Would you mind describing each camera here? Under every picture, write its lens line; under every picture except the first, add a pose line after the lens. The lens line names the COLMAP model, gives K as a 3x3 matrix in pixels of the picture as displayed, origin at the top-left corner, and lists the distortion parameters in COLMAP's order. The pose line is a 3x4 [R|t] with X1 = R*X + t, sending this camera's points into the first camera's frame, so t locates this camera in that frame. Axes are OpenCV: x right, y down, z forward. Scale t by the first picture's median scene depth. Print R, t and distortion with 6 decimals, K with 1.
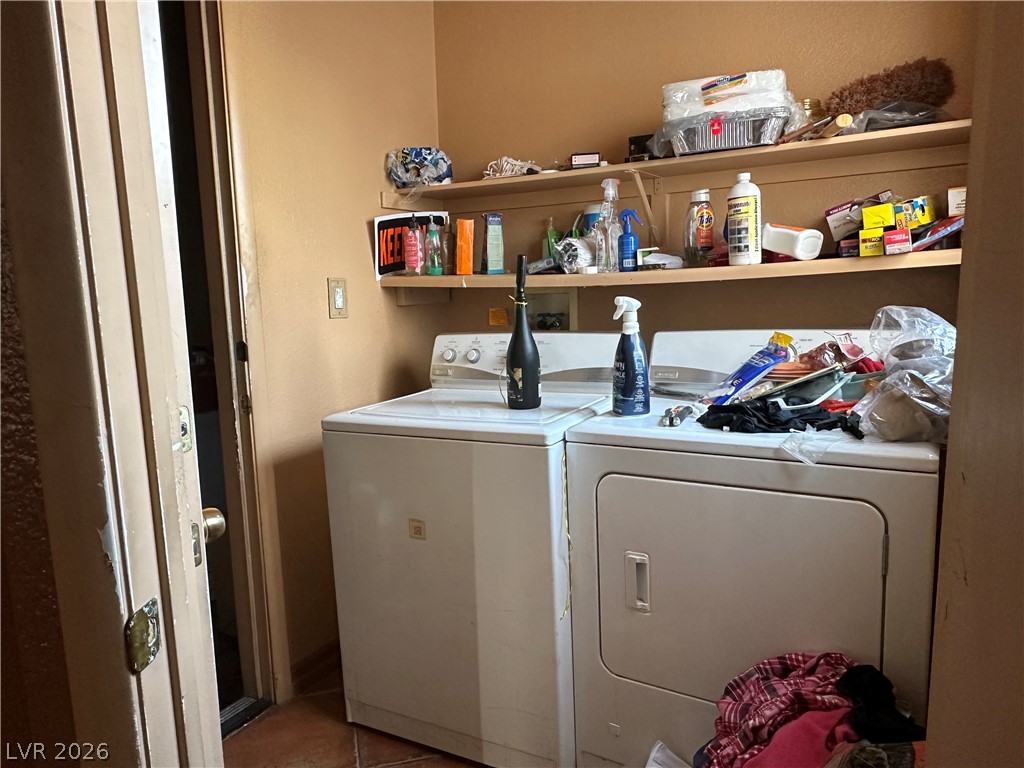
lens RADIAL K [[687.5, 0, 512.8], [0, 687.5, 383.5], [0, 0, 1]] dist [0.000470, -0.000267]
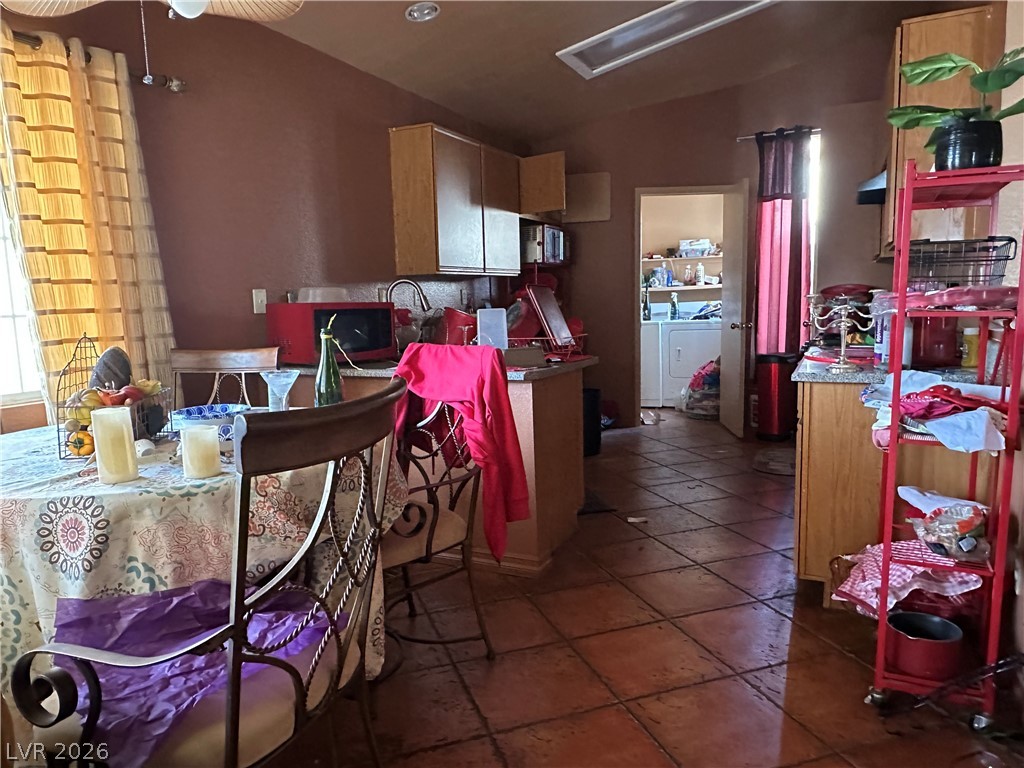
lens RADIAL K [[687.5, 0, 511.7], [0, 687.5, 385.4], [0, 0, 1]] dist [0.000470, -0.000267]
pose [[0.997364, -0.004802, 0.072403, -1.055592], [0.005953, 0.999859, -0.015677, 0.468211], [-0.072317, 0.016067, 0.997252, -2.920686]]
